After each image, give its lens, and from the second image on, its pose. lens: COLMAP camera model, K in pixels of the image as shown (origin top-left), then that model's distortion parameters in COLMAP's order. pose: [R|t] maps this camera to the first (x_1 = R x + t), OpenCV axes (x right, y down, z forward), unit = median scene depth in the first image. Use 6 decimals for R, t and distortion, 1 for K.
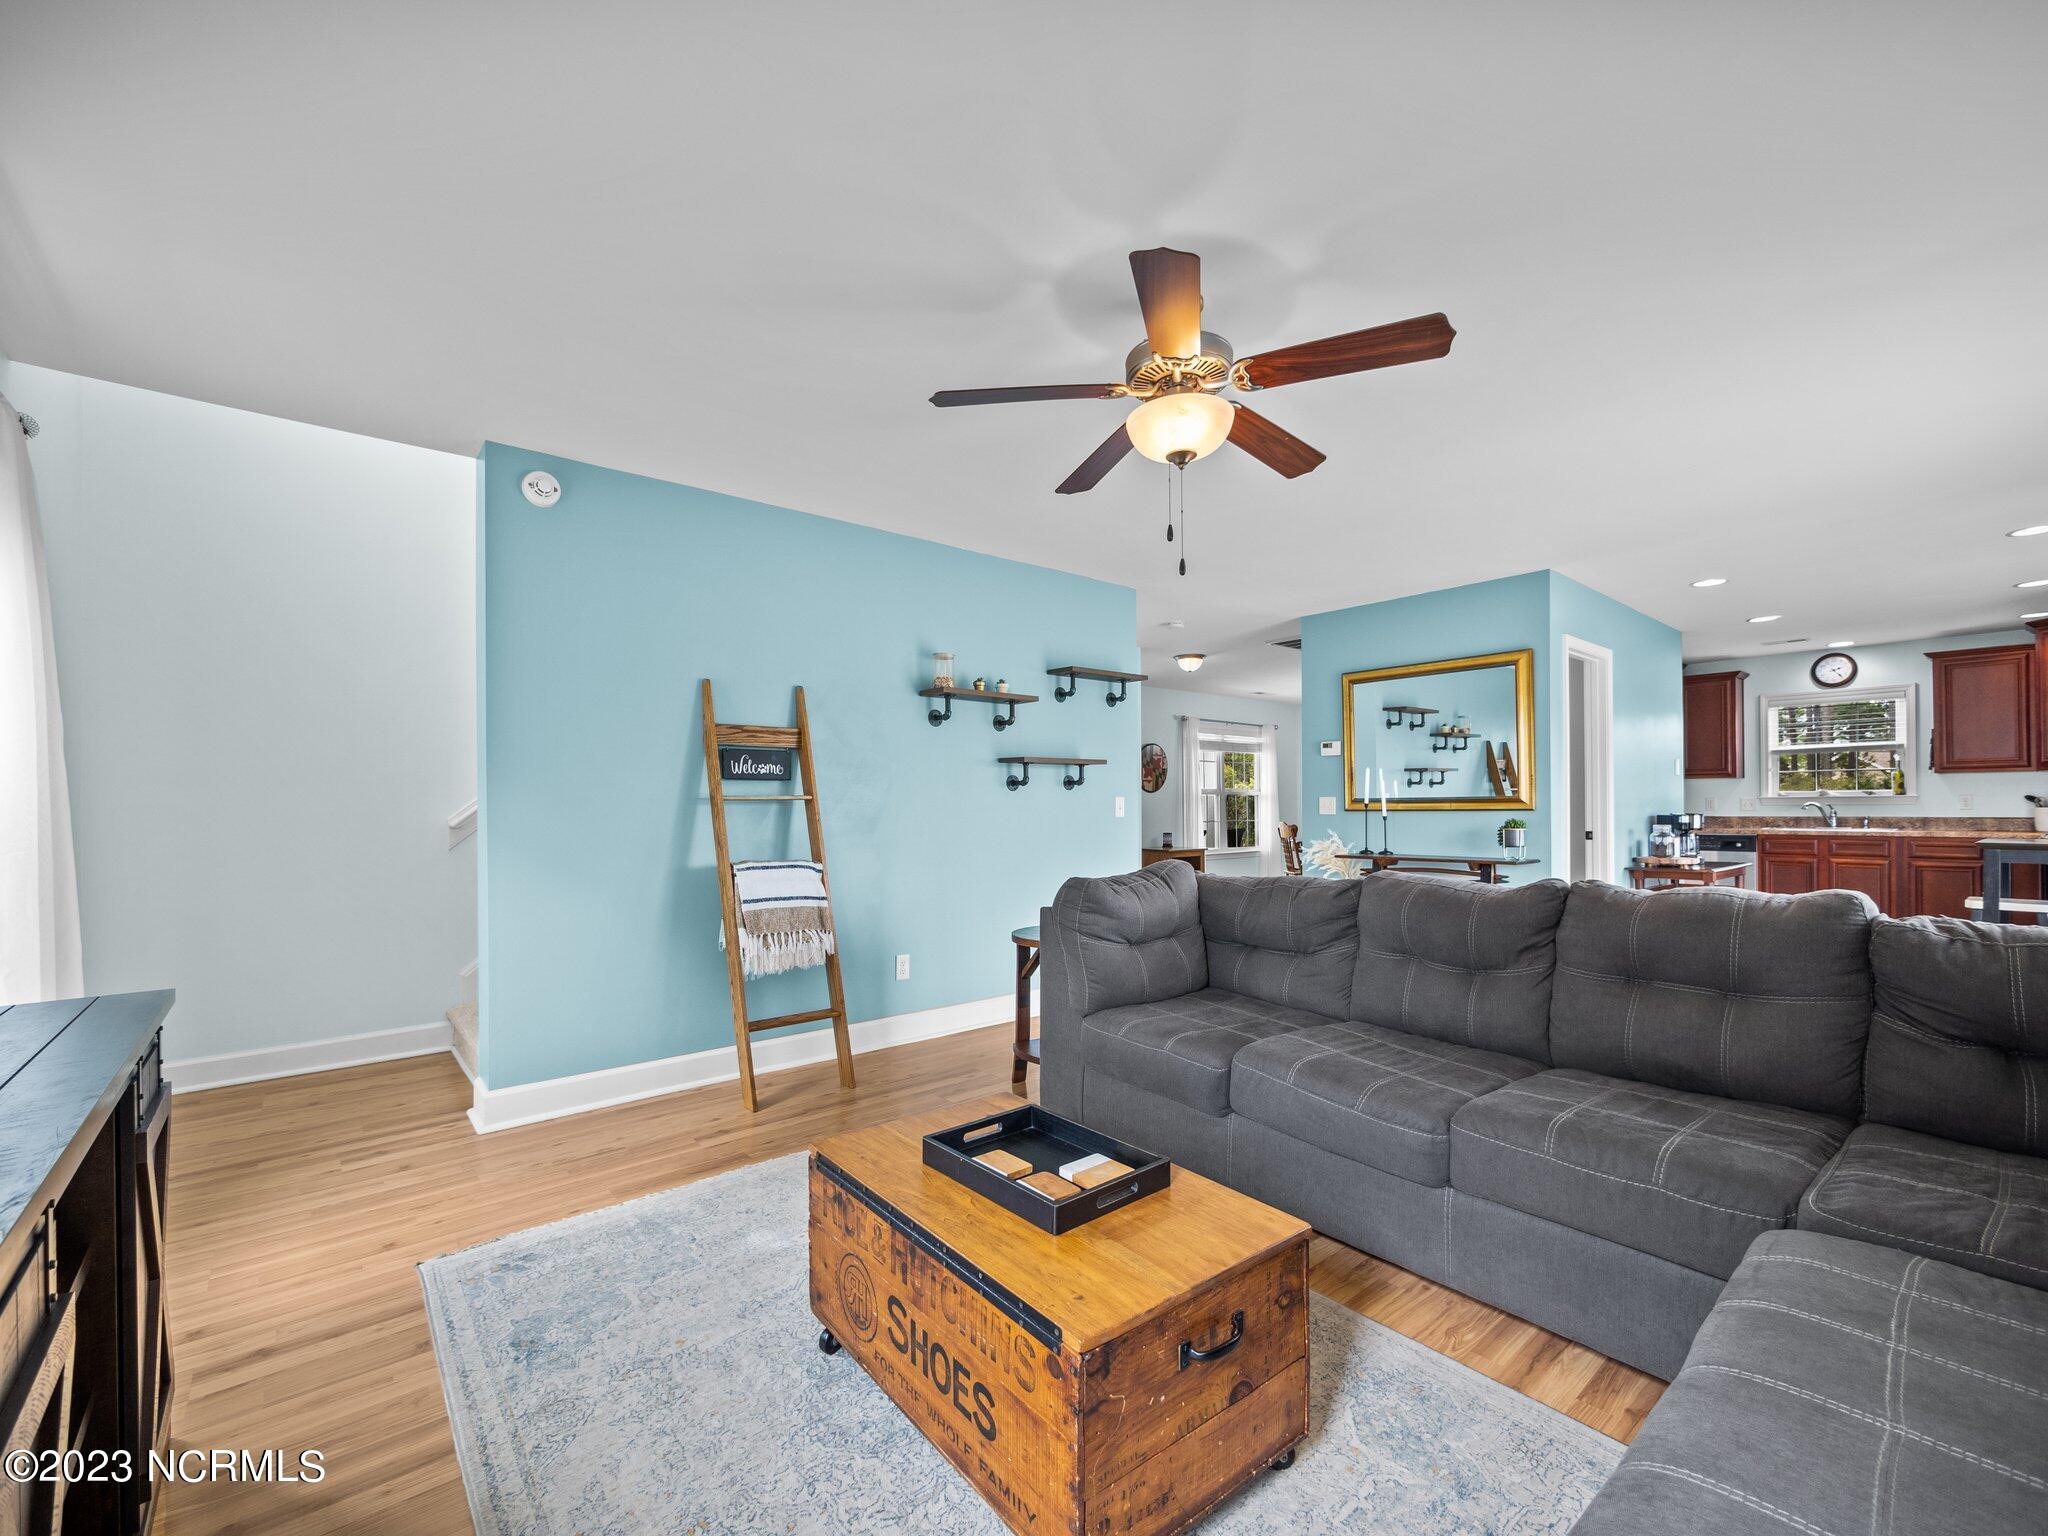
lens RADIAL K [[876.8, 0, 1024.7], [0, 876.8, 800.6], [0, 0, 1]] dist [-0.004756, 0.001660]
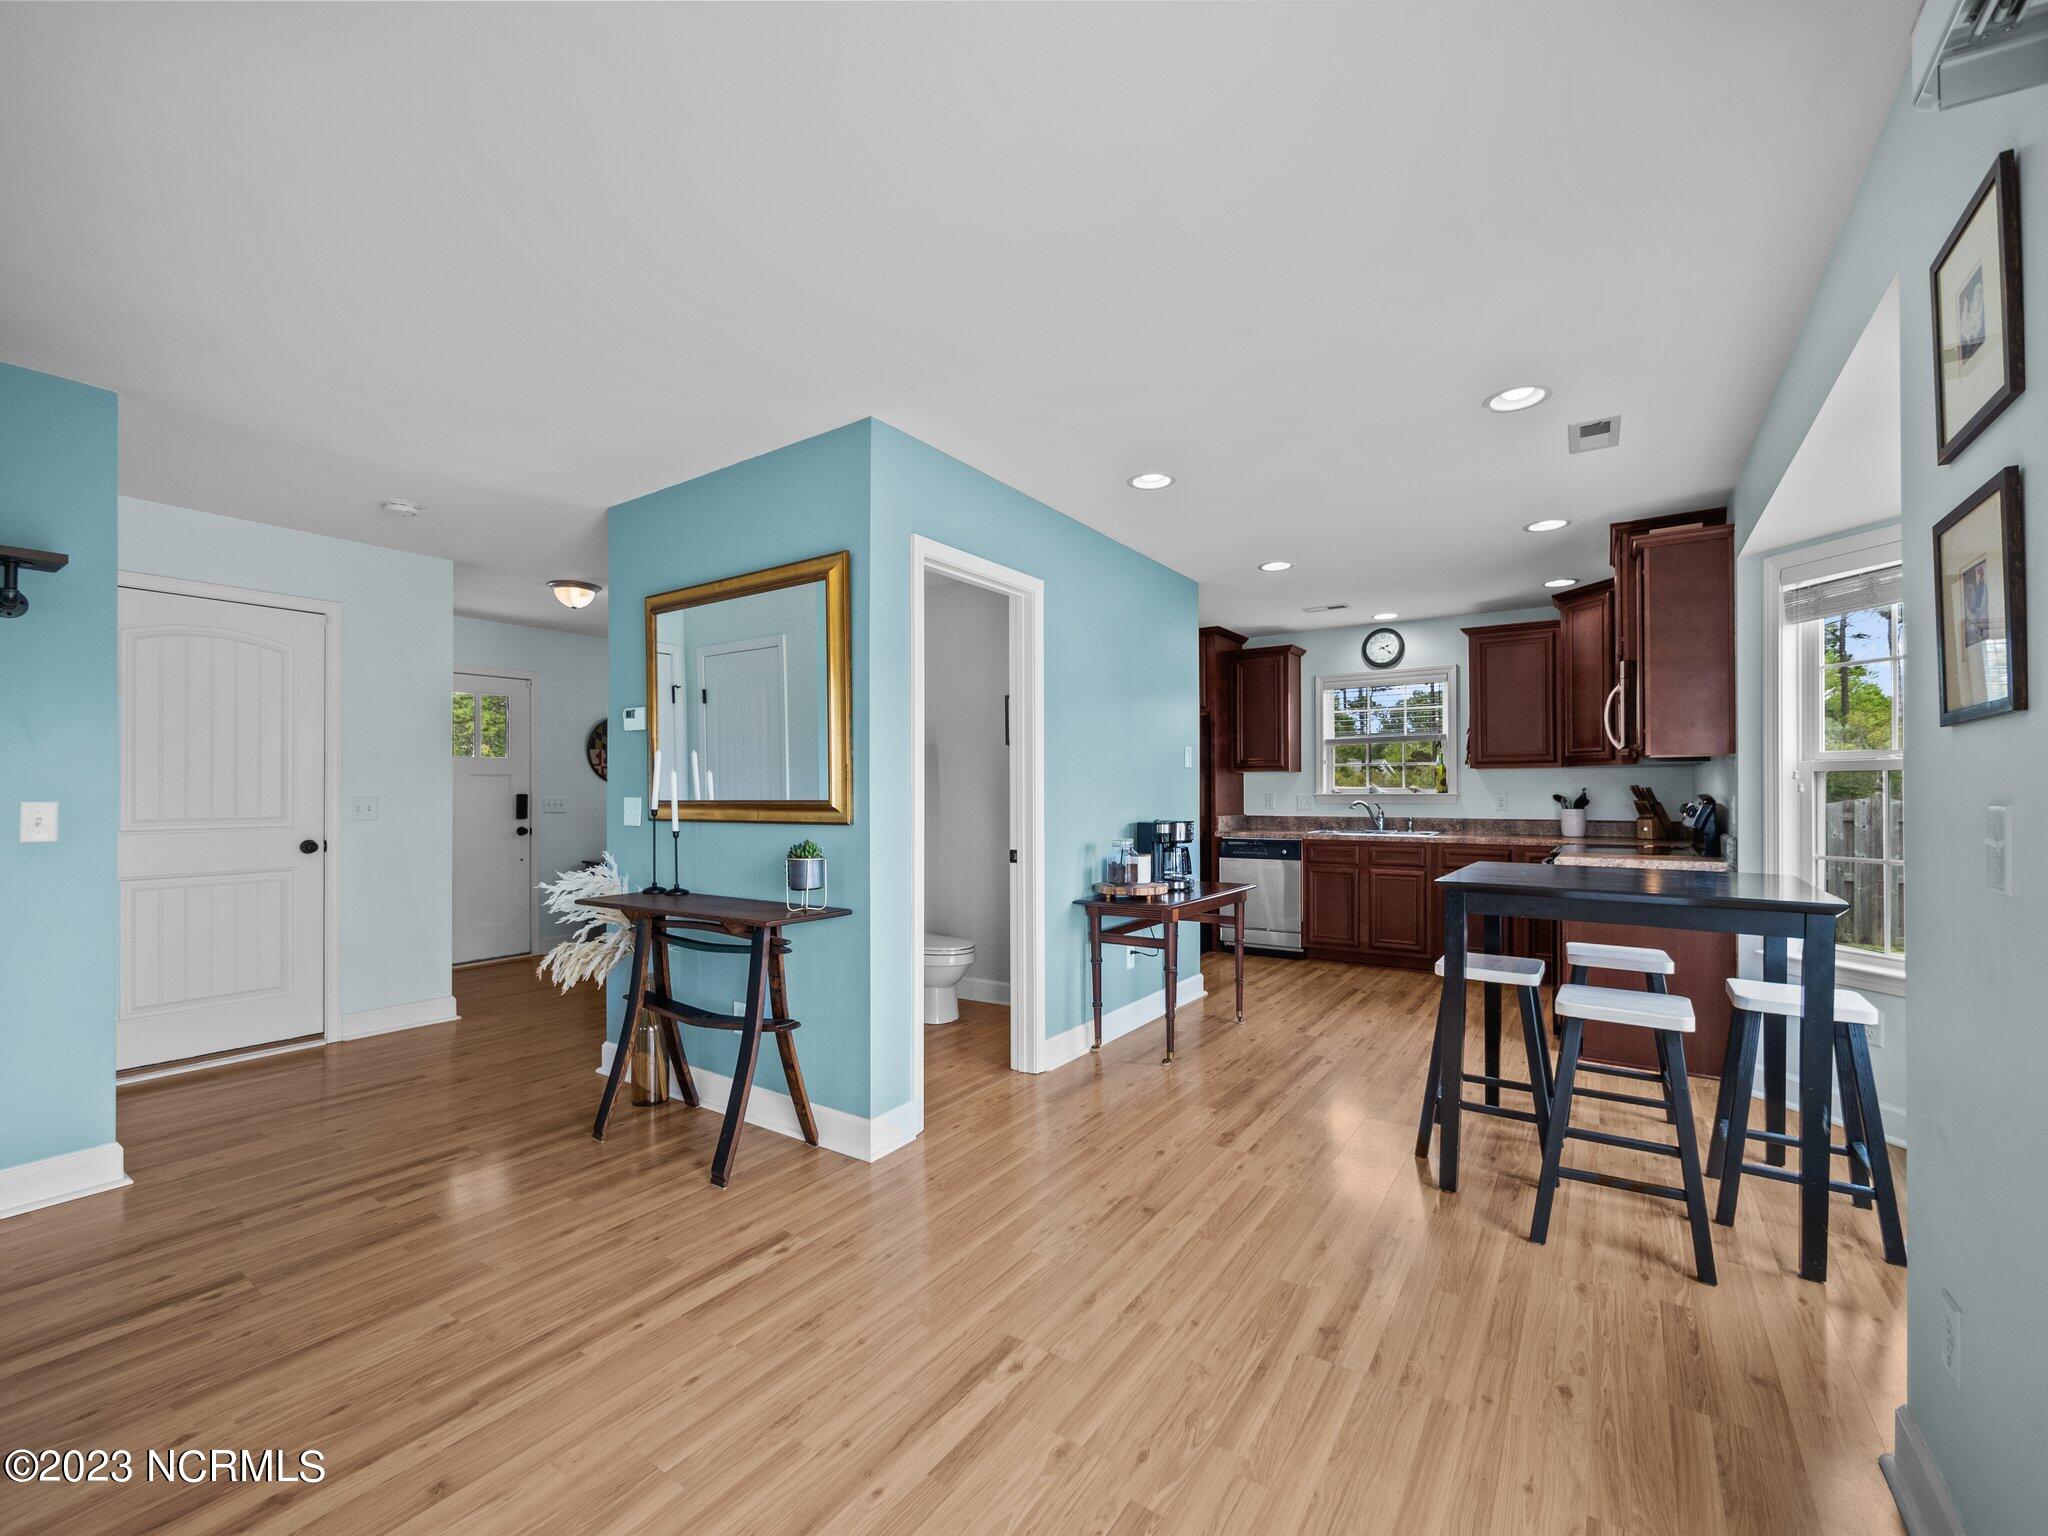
lens RADIAL K [[876.8, 0, 1017.1], [0, 876.8, 784.6], [0, 0, 1]] dist [-0.004756, 0.001660]
pose [[0.964559, 0.005628, 0.263806, 0.387580], [-0.004922, 0.999982, -0.003336, -0.010481], [-0.263820, 0.001919, 0.964570, 0.289749]]
